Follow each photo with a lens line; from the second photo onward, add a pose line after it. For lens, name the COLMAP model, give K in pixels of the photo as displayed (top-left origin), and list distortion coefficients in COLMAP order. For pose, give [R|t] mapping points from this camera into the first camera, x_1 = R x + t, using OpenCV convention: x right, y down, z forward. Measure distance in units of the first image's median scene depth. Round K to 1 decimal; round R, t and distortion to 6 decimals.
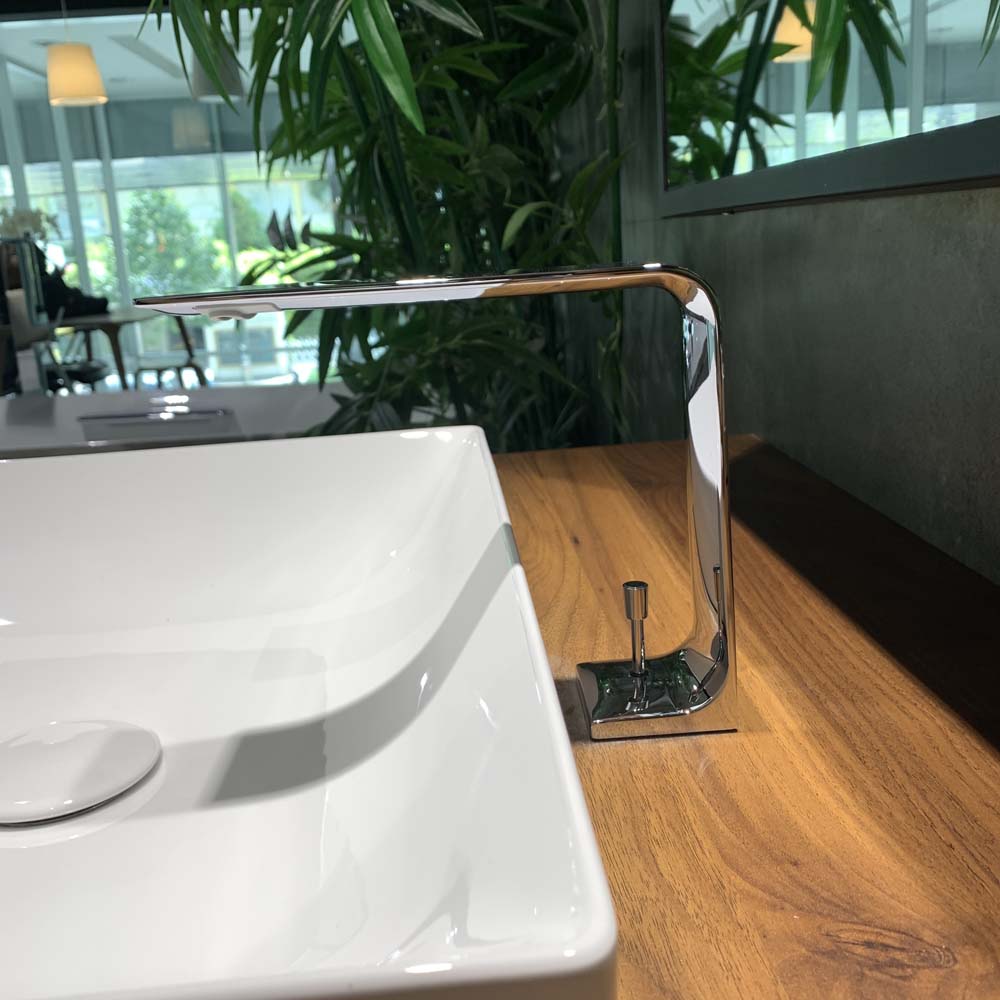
lens RADIAL K [[1054.0, 0, 500.7], [0, 1054.0, 479.3], [0, 0, 1]] dist [-0.008687, -0.045075]
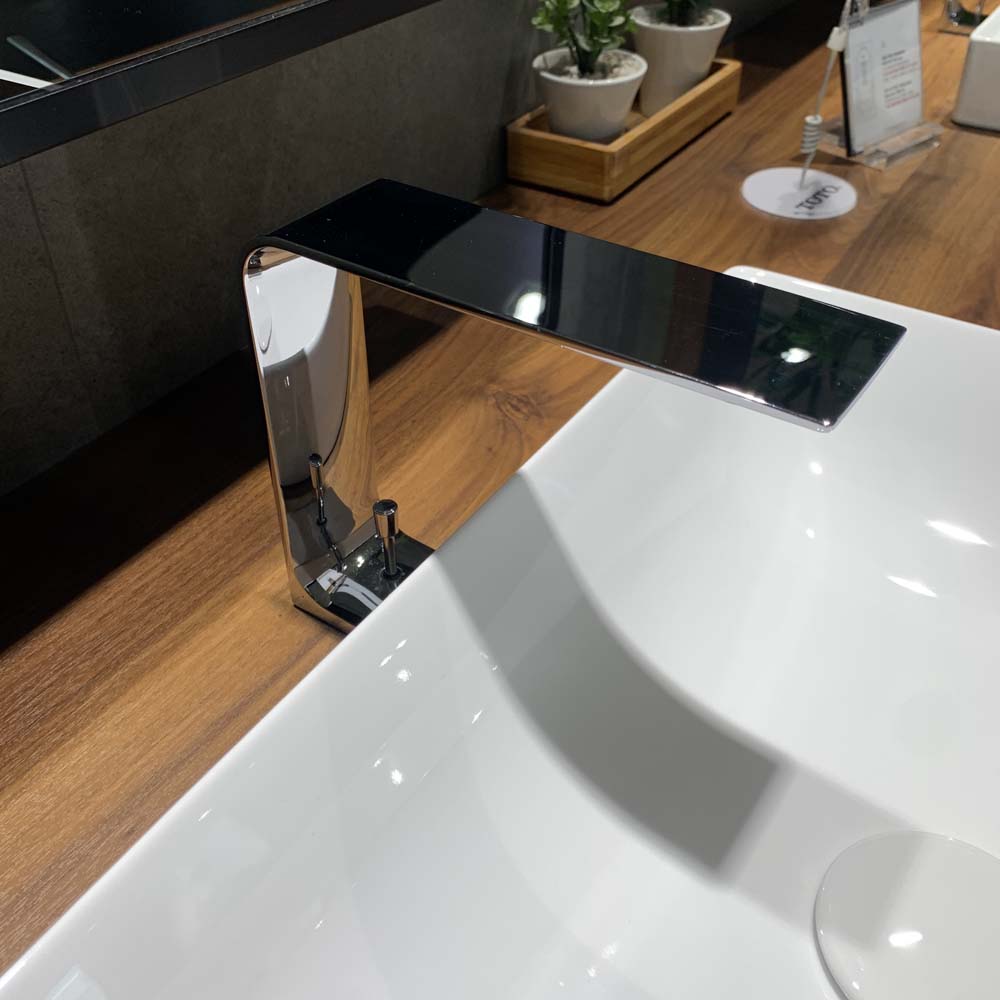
lens RADIAL K [[1054.0, 0, 500.7], [0, 1054.0, 479.3], [0, 0, 1]] dist [-0.008687, -0.045075]
pose [[-0.802282, -0.346581, 0.486029, -0.339108], [0.153795, 0.666703, 0.729284, -0.491623], [-0.576793, 0.659840, -0.481581, 1.021174]]
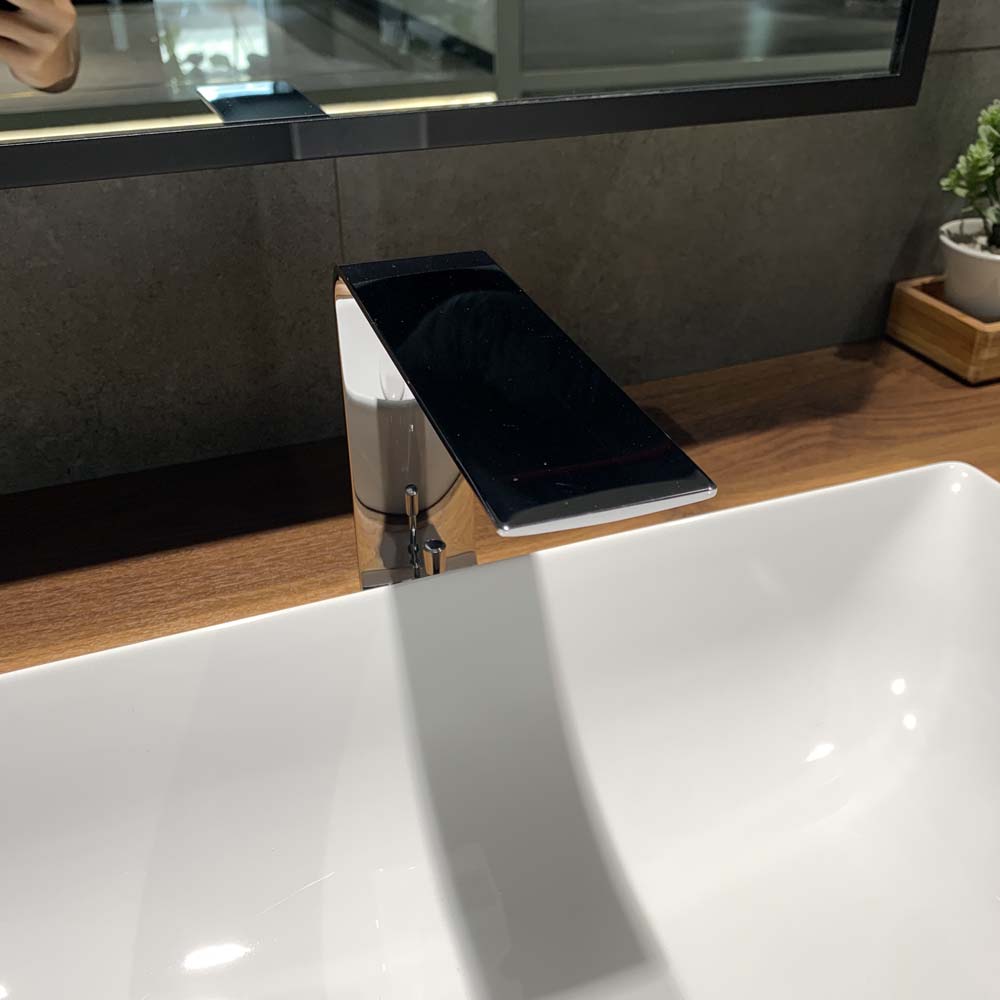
lens RADIAL K [[1003.5, 0, 513.9], [0, 1003.5, 500.9], [0, 0, 1]] dist [0.064105, -0.199854]
pose [[-0.310793, -0.500028, 0.808319, -0.543726], [0.211372, 0.792778, 0.571686, -0.399296], [-0.926677, 0.348532, -0.140698, 0.754552]]
